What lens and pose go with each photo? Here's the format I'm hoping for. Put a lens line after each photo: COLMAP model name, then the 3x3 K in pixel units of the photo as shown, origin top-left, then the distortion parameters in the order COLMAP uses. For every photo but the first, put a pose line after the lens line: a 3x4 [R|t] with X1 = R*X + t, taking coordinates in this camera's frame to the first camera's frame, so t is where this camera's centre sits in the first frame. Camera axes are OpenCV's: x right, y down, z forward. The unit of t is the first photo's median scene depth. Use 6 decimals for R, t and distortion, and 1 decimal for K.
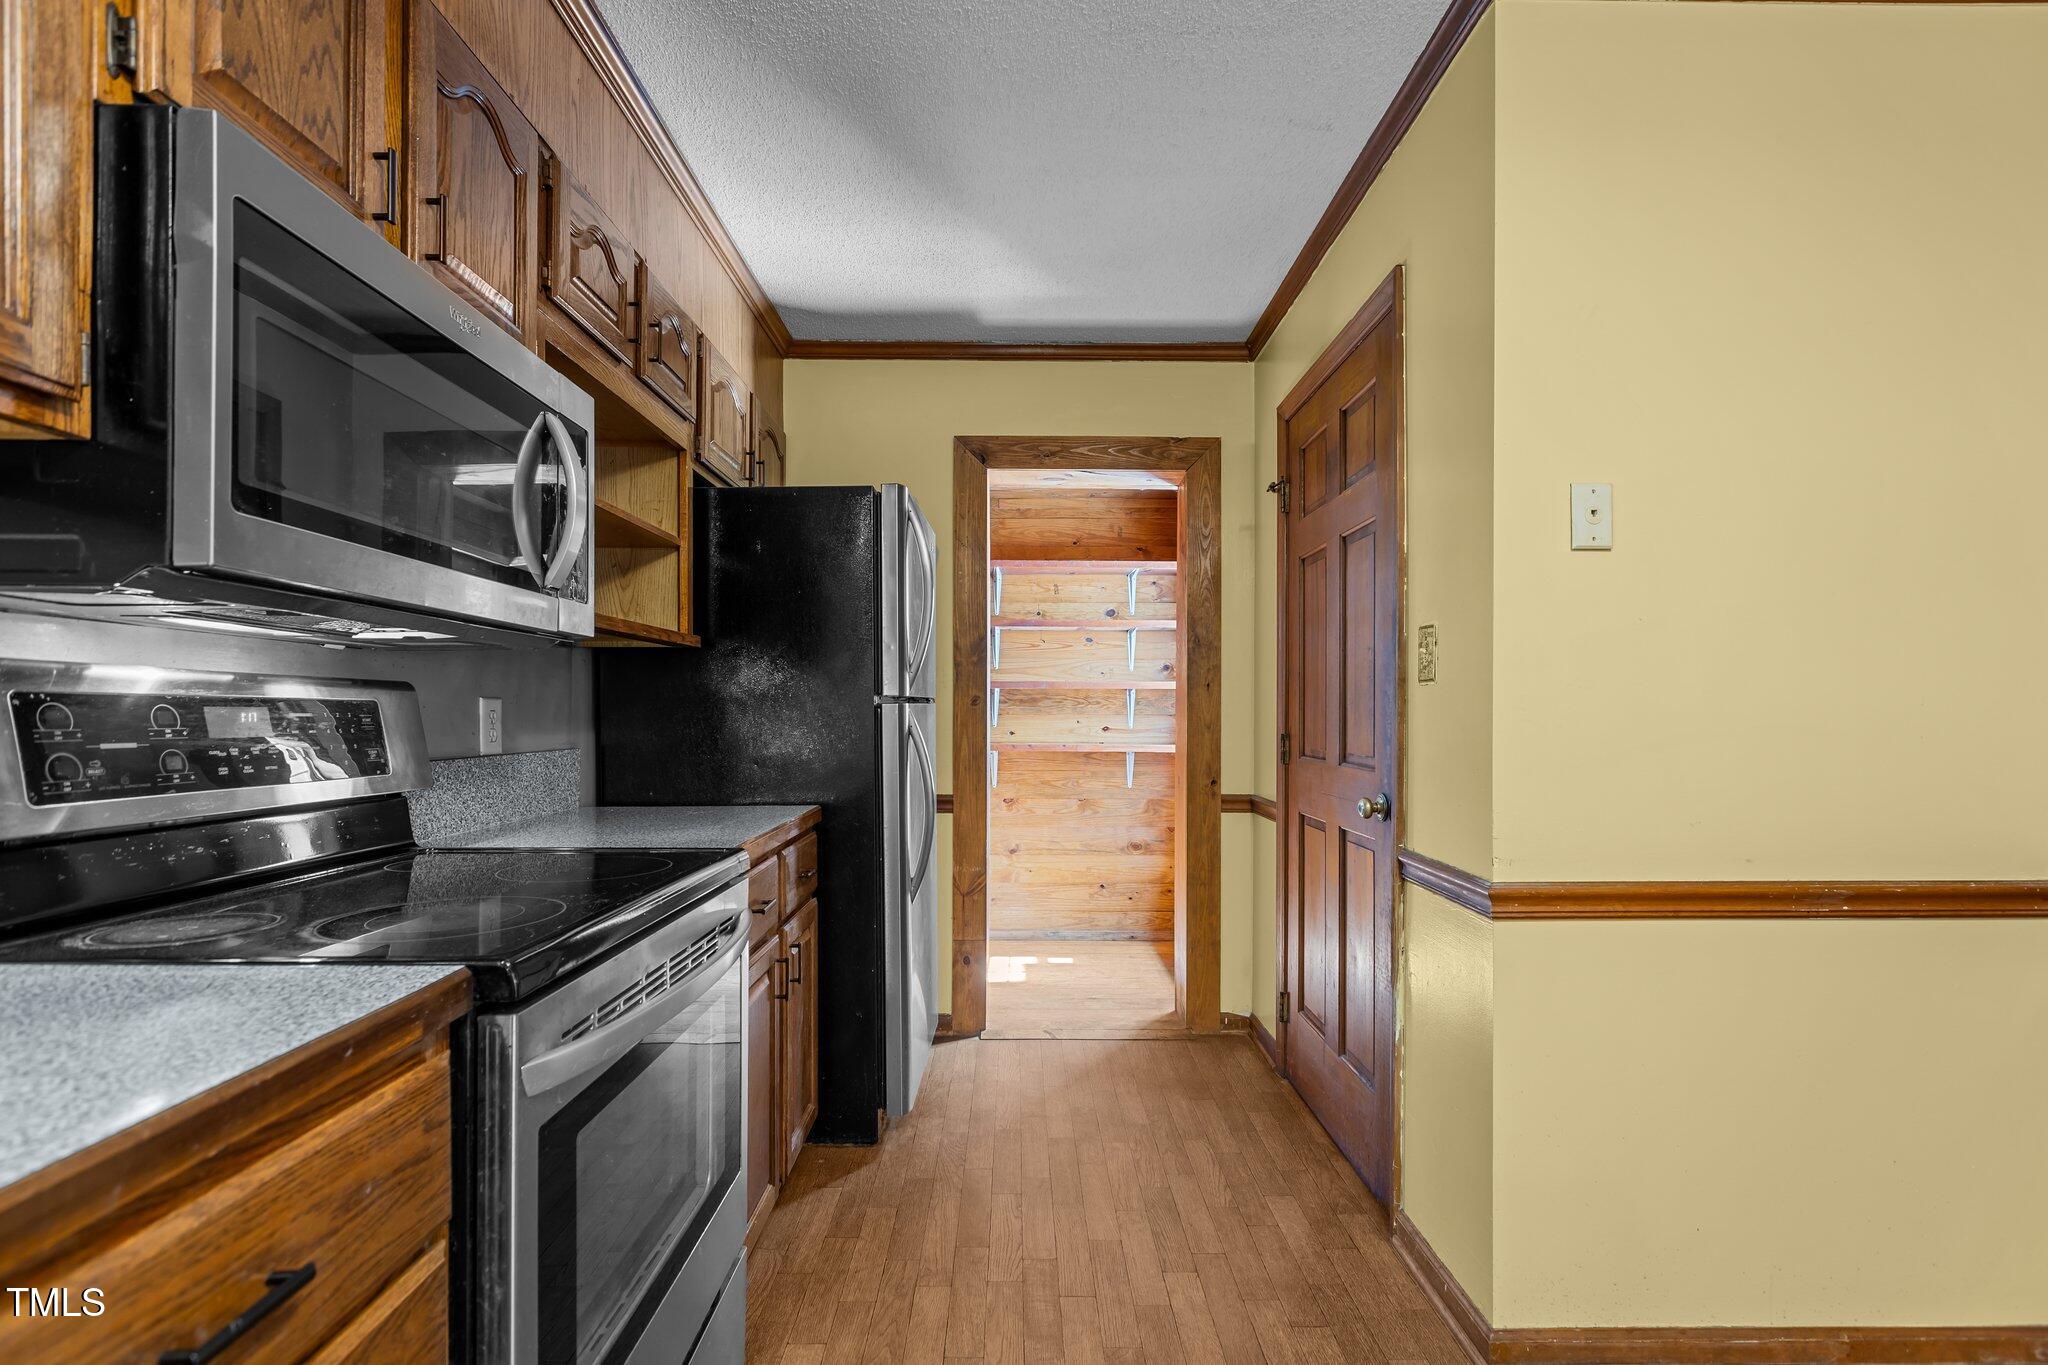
lens RADIAL K [[904.5, 0, 1020.9], [0, 904.5, 700.5], [0, 0, 1]] dist [0.000545, -0.000325]
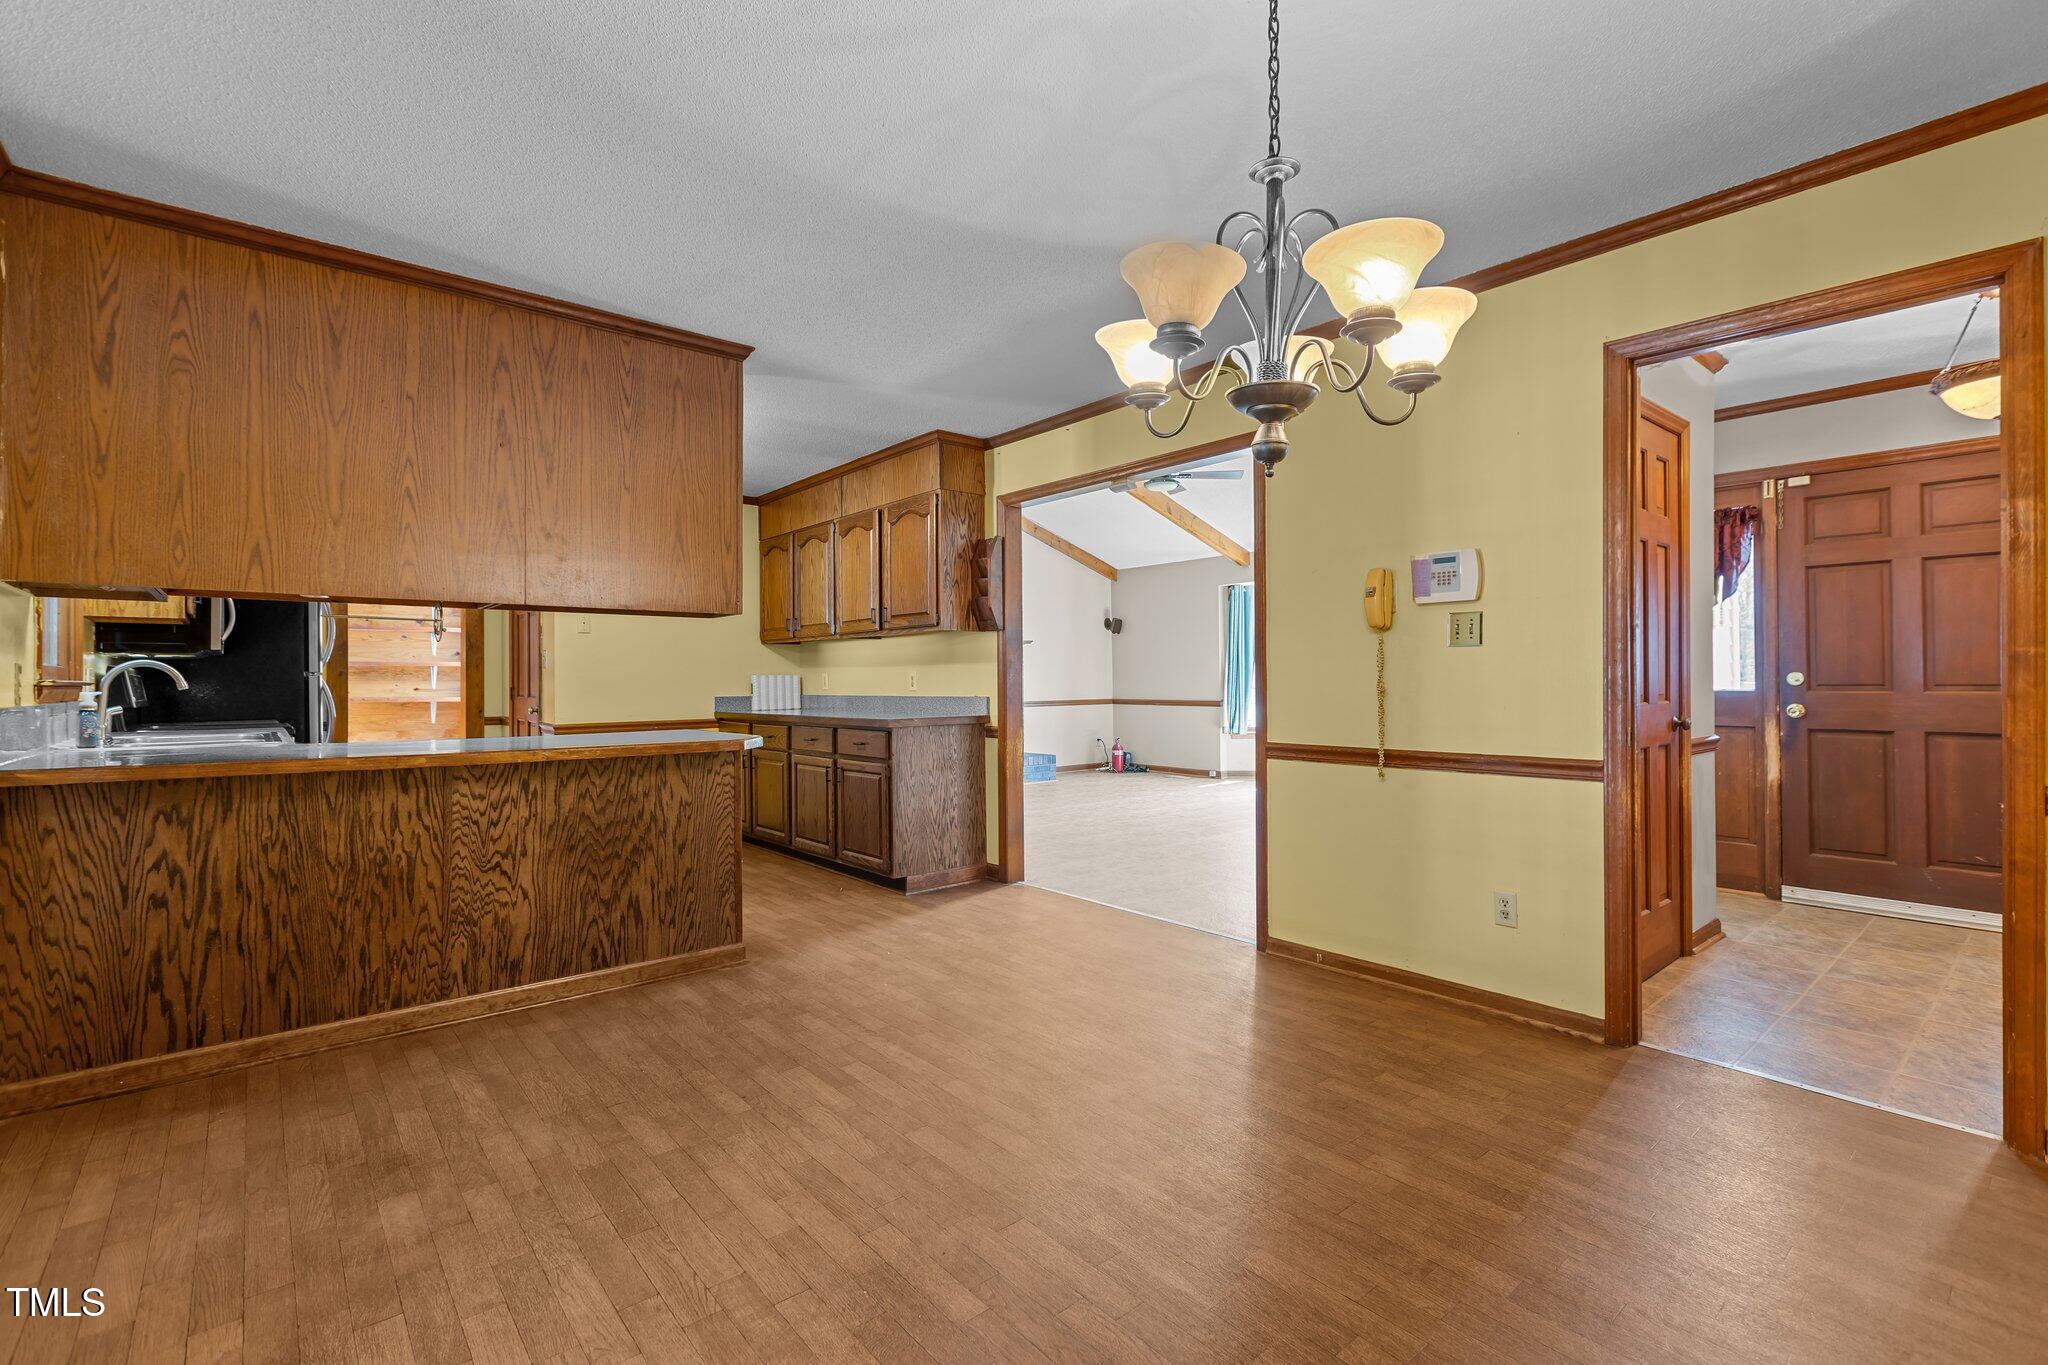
lens RADIAL K [[934.3, 0, 1024.0], [0, 934.3, 682.5], [0, 0, 1]] dist [0.001477, 0.000148]
pose [[0.768666, -0.008395, 0.639596, -0.296275], [0.000340, 0.999919, 0.012716, -0.008088], [-0.639651, -0.009556, 0.768606, -2.126240]]
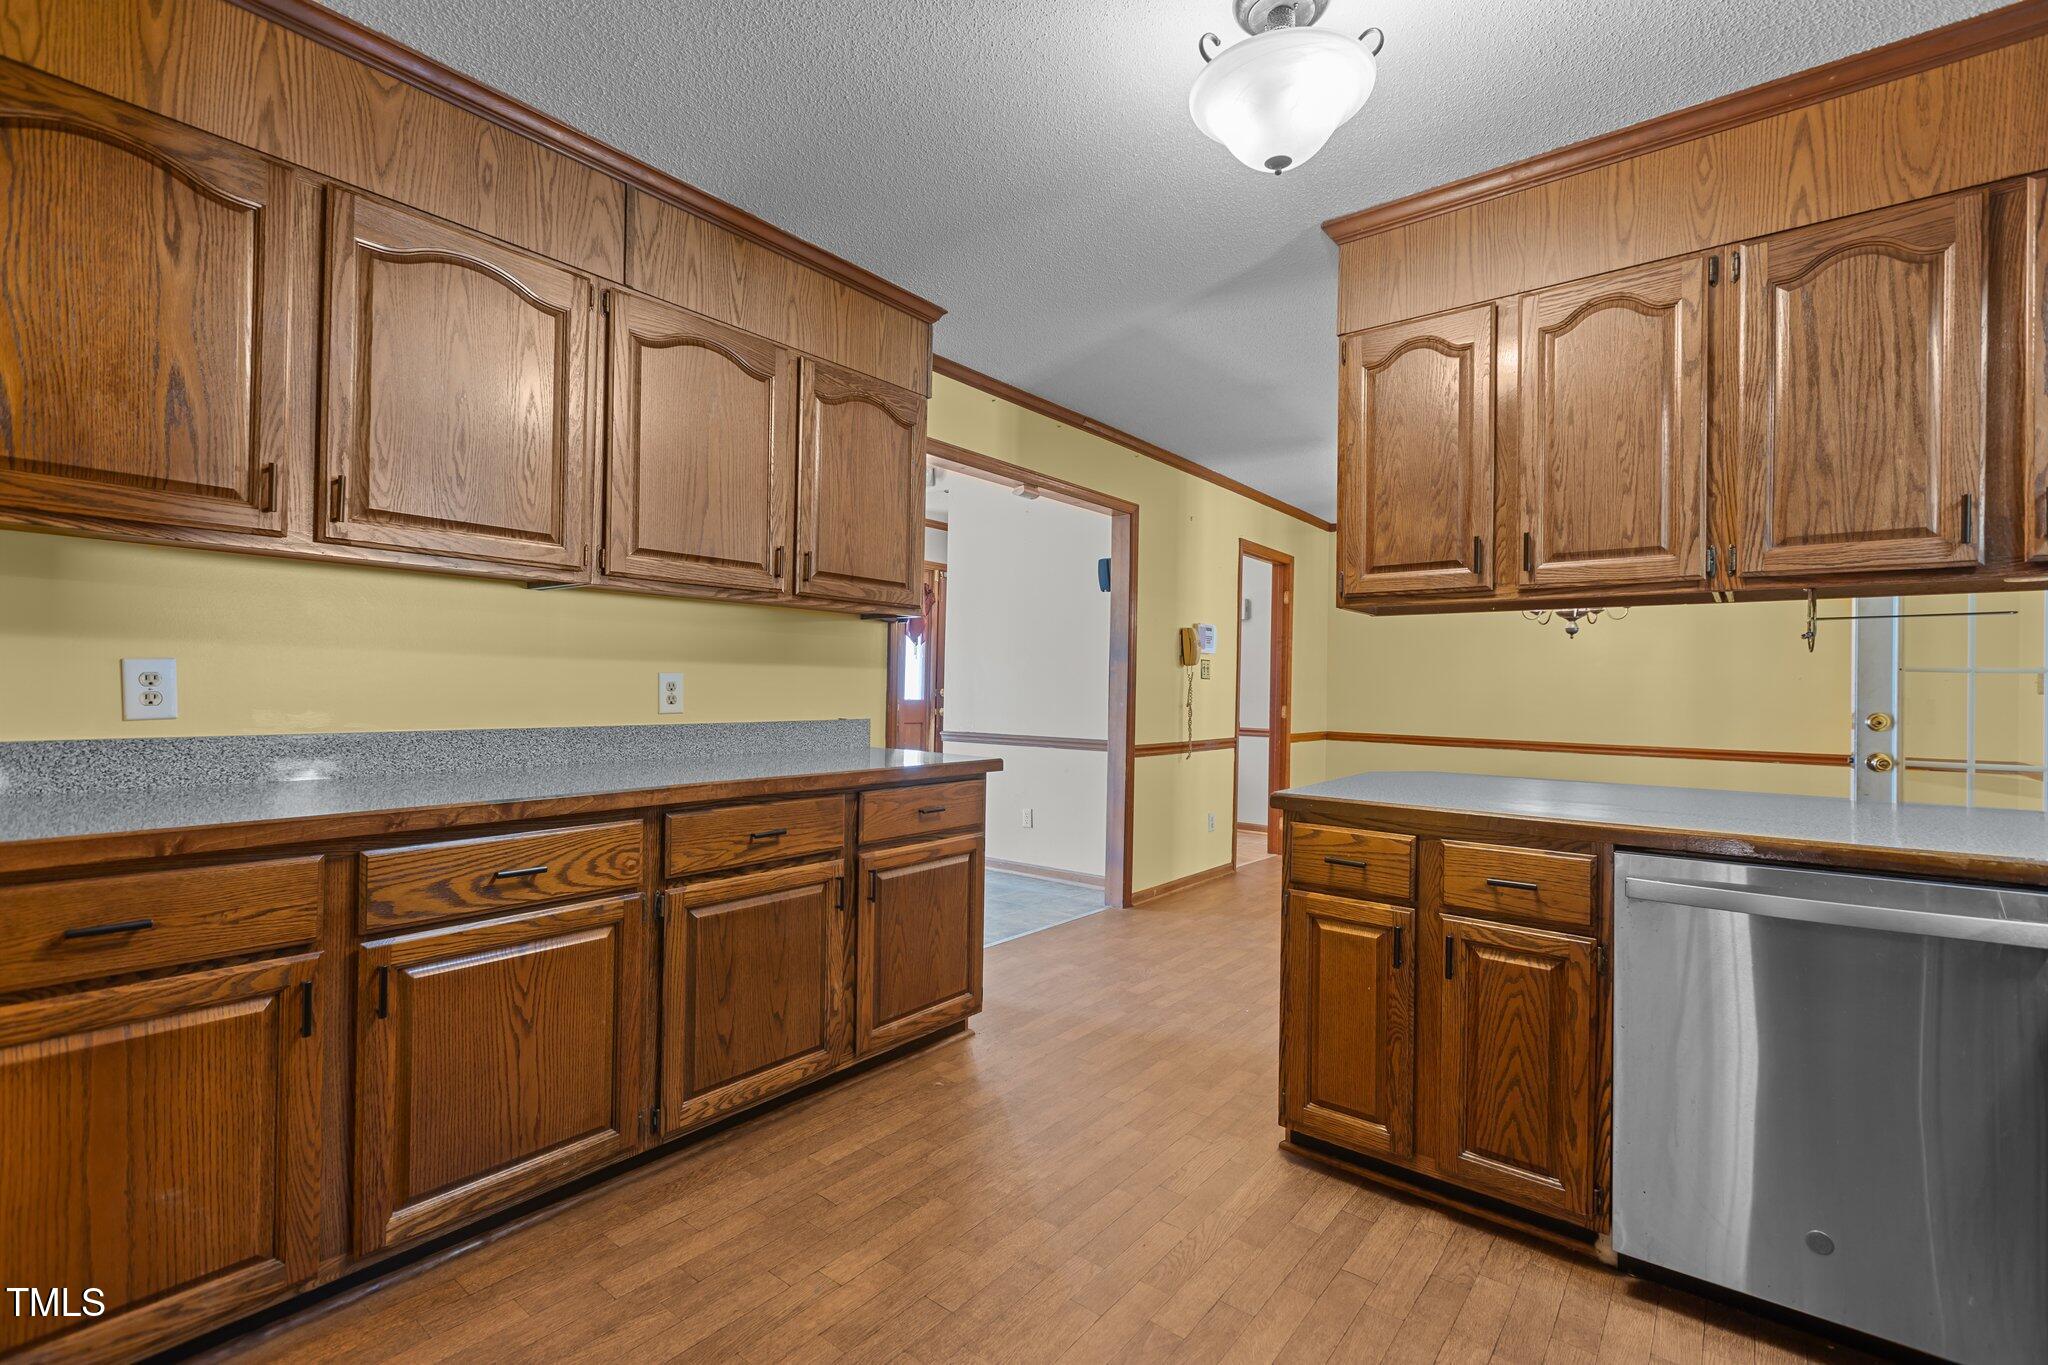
lens RADIAL K [[892.7, 0, 1060.7], [0, 892.7, 690.4], [0, 0, 1]] dist [0.000222, -0.000060]
pose [[-0.792262, -0.016965, 0.609946, -0.026470], [-0.026768, 0.999617, -0.006966, 0.011054], [-0.609594, -0.021846, -0.792413, 0.684965]]
